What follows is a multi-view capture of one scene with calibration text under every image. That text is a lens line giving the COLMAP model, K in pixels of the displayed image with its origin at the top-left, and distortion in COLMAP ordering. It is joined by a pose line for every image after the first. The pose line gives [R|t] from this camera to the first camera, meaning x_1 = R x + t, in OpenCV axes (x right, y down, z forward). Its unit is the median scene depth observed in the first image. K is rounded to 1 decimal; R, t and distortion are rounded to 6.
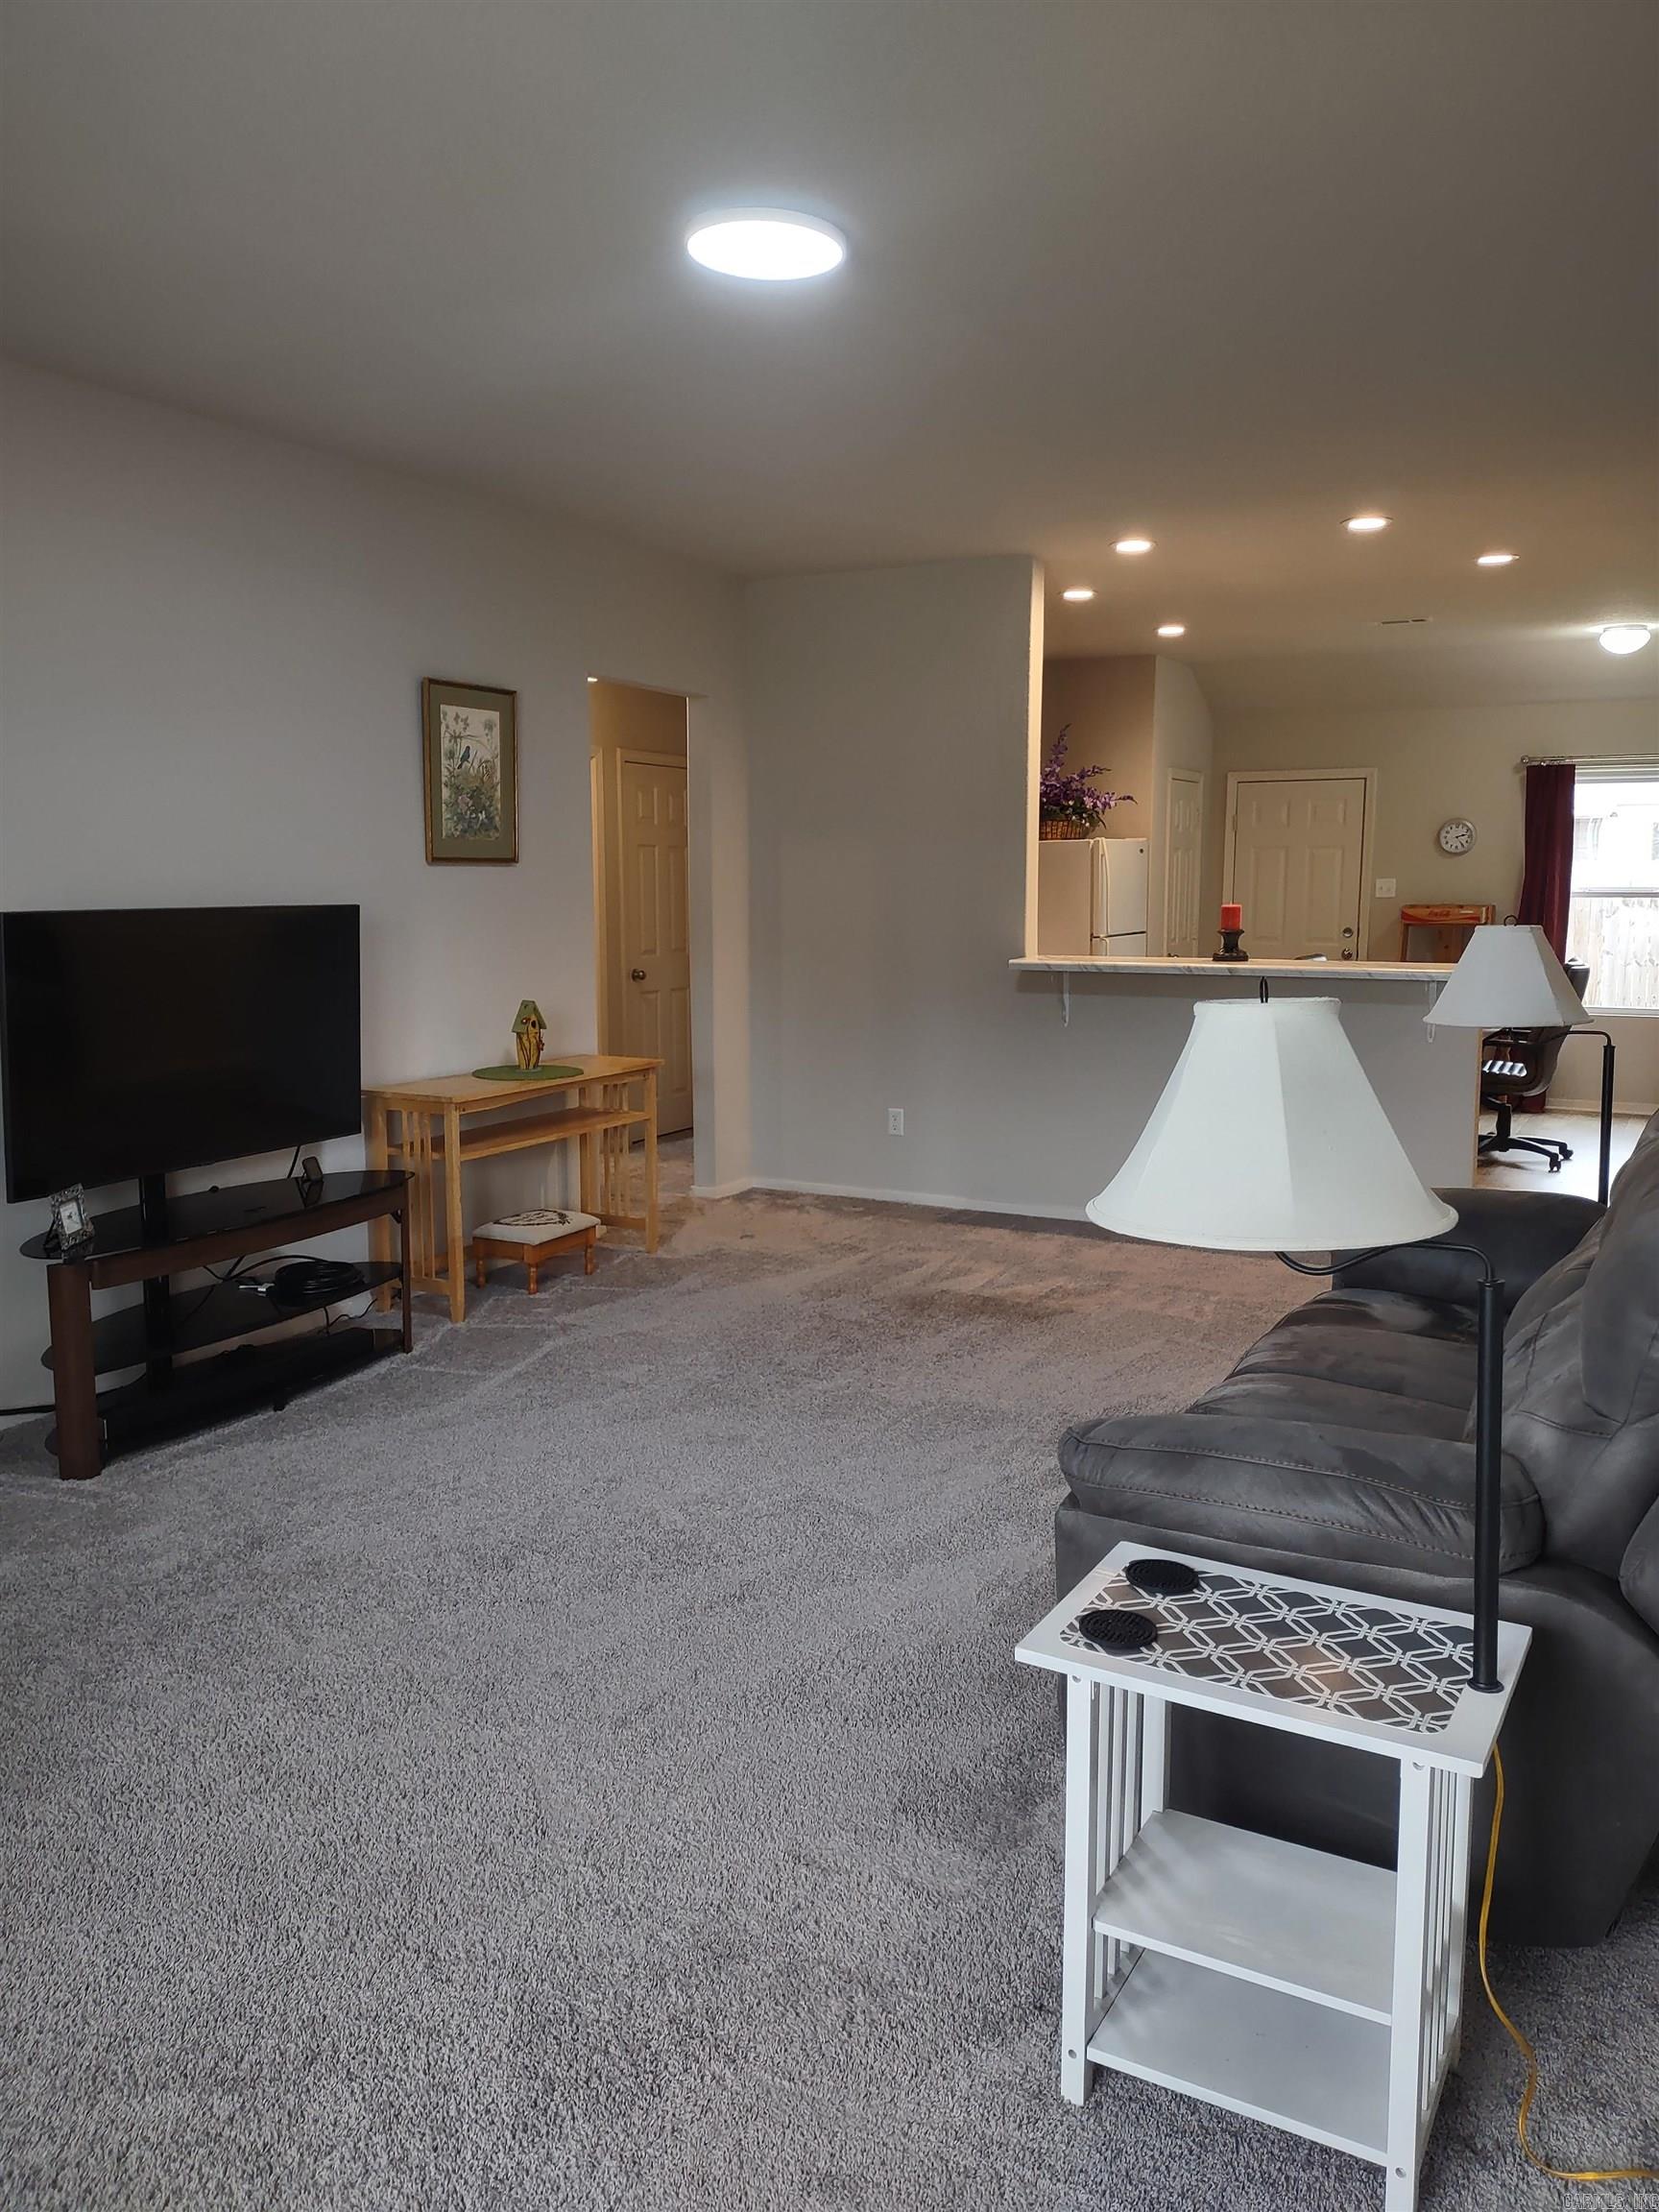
lens RADIAL K [[1691.1, 0, 836.6], [0, 1691.1, 1068.5], [0, 0, 1]] dist [0.080060, -0.094070]
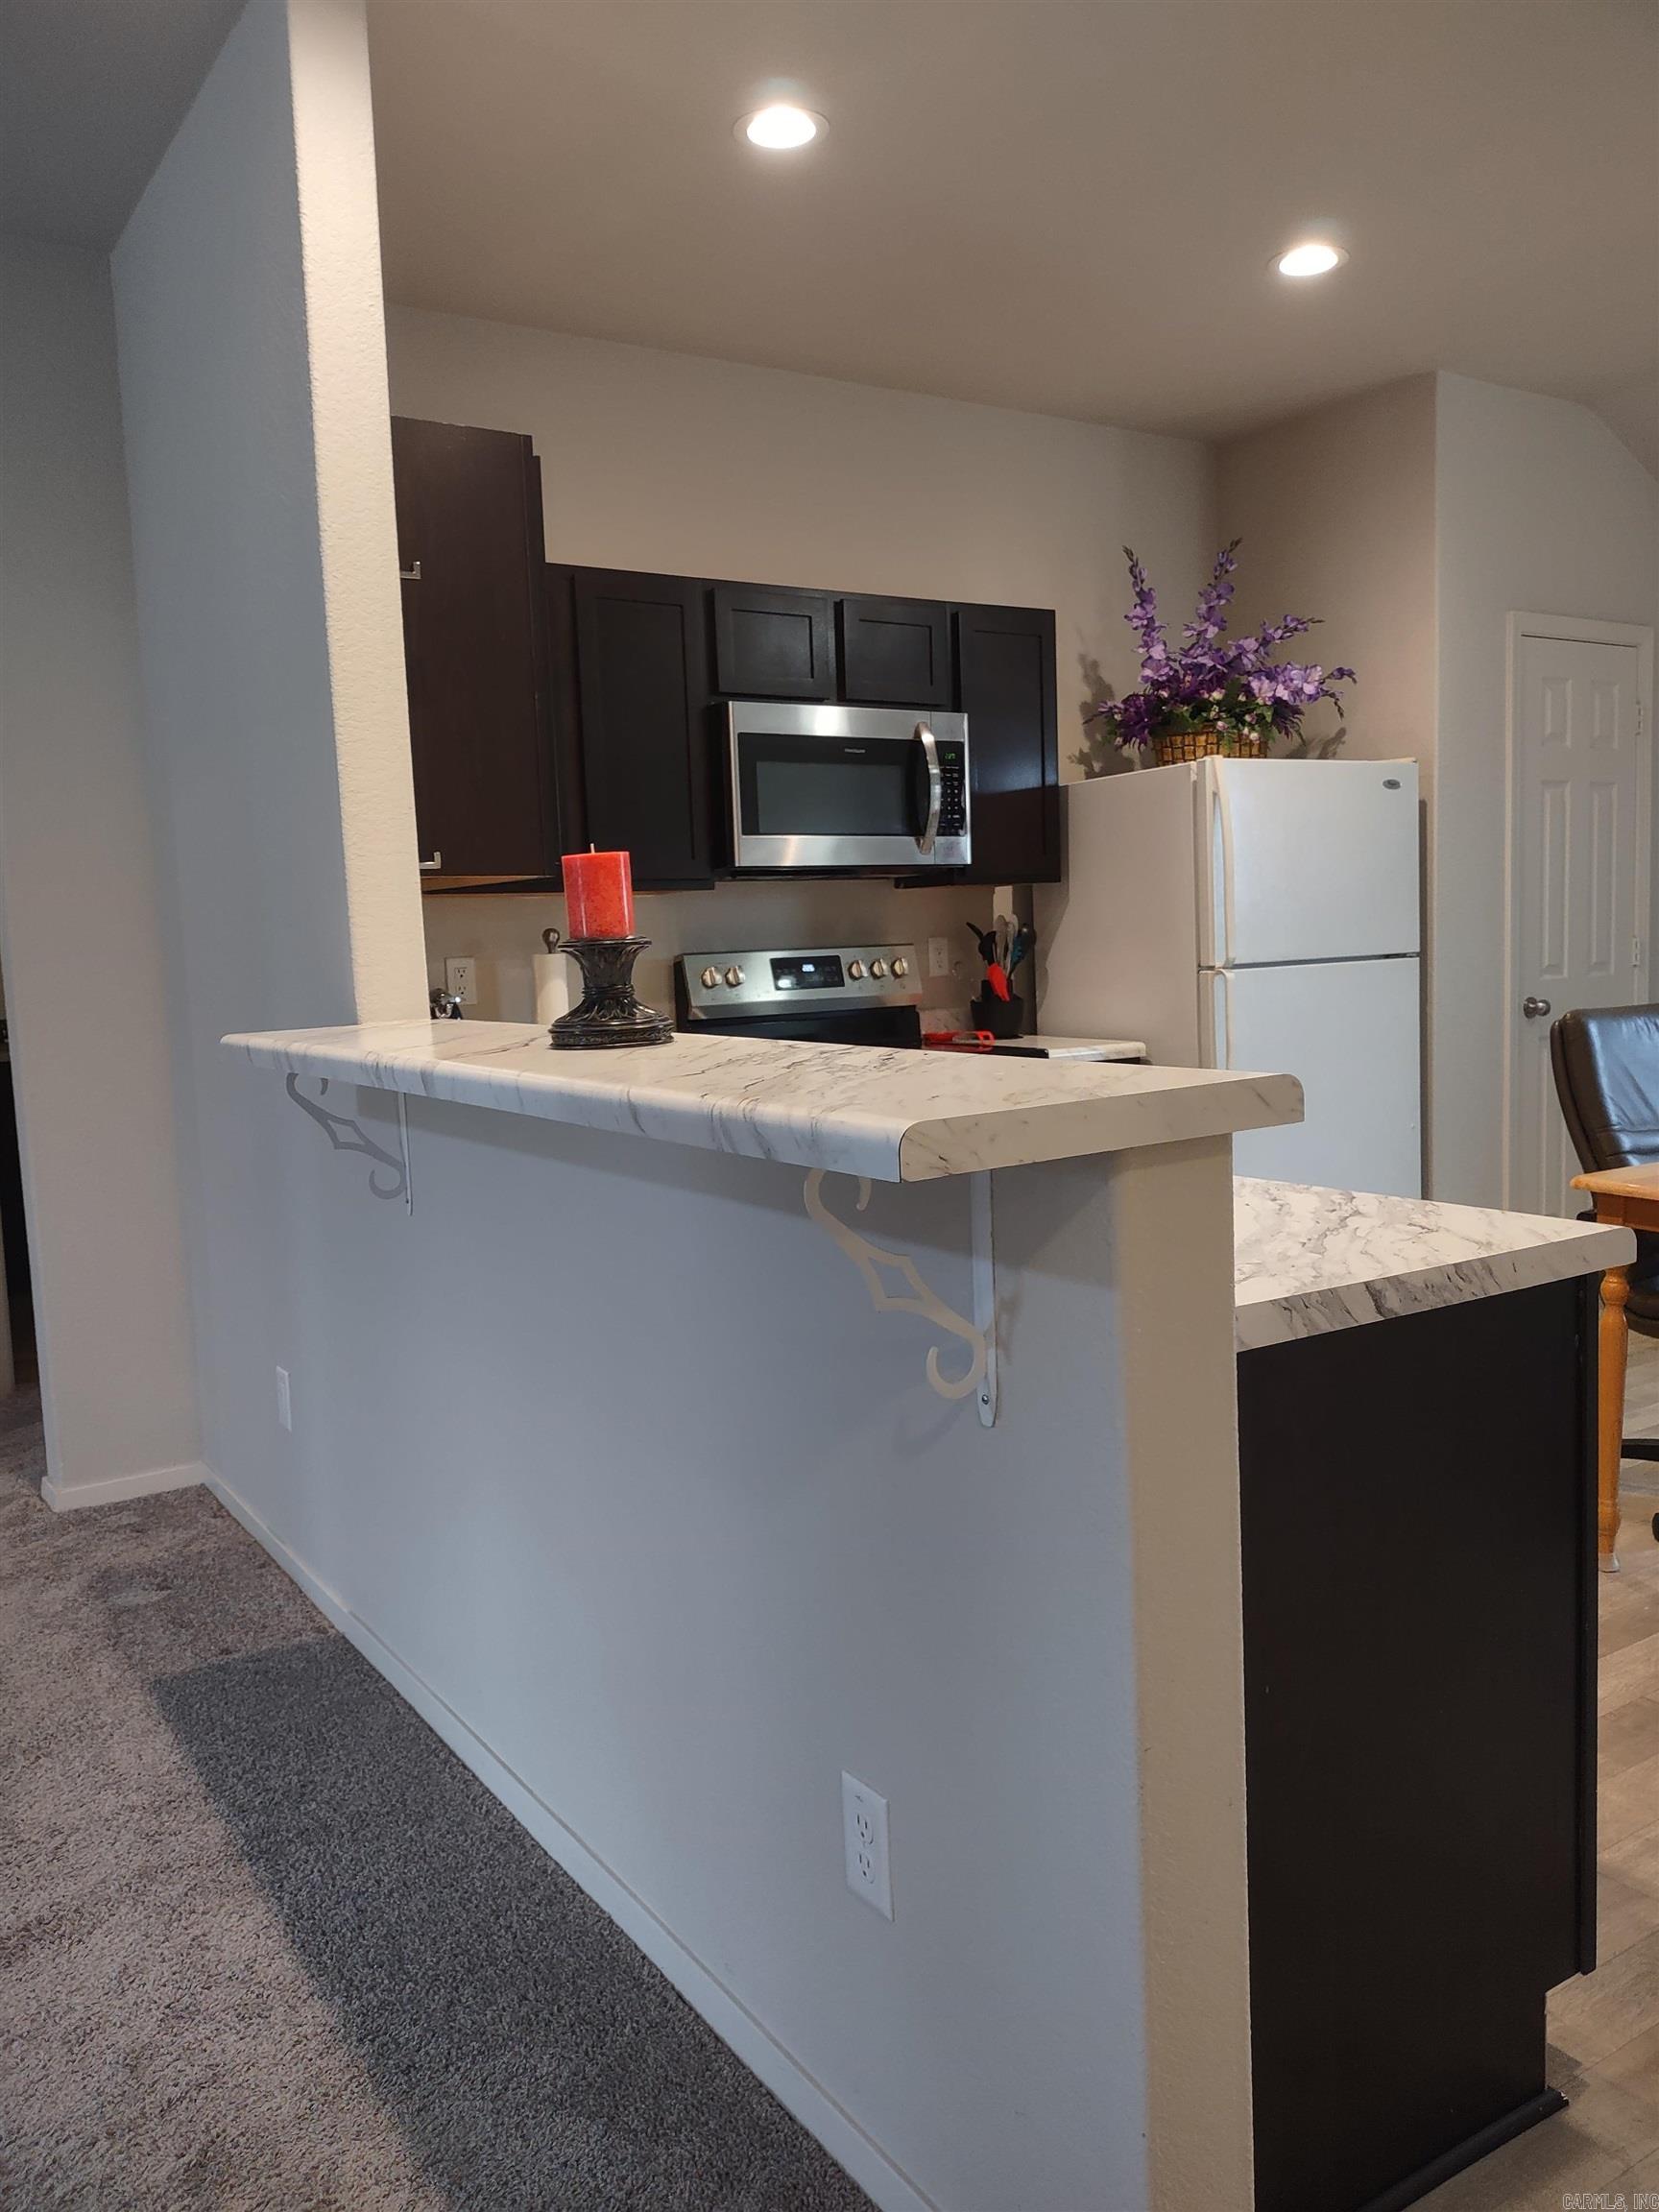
lens RADIAL K [[1682.0, 0, 847.4], [0, 1682.0, 1116.3], [0, 0, 1]] dist [0.085909, -0.113802]
pose [[0.880721, 0.018953, -0.473257, 0.104745], [-0.019727, 0.999800, 0.003328, -0.012579], [0.473225, 0.006405, 0.880918, 0.193461]]
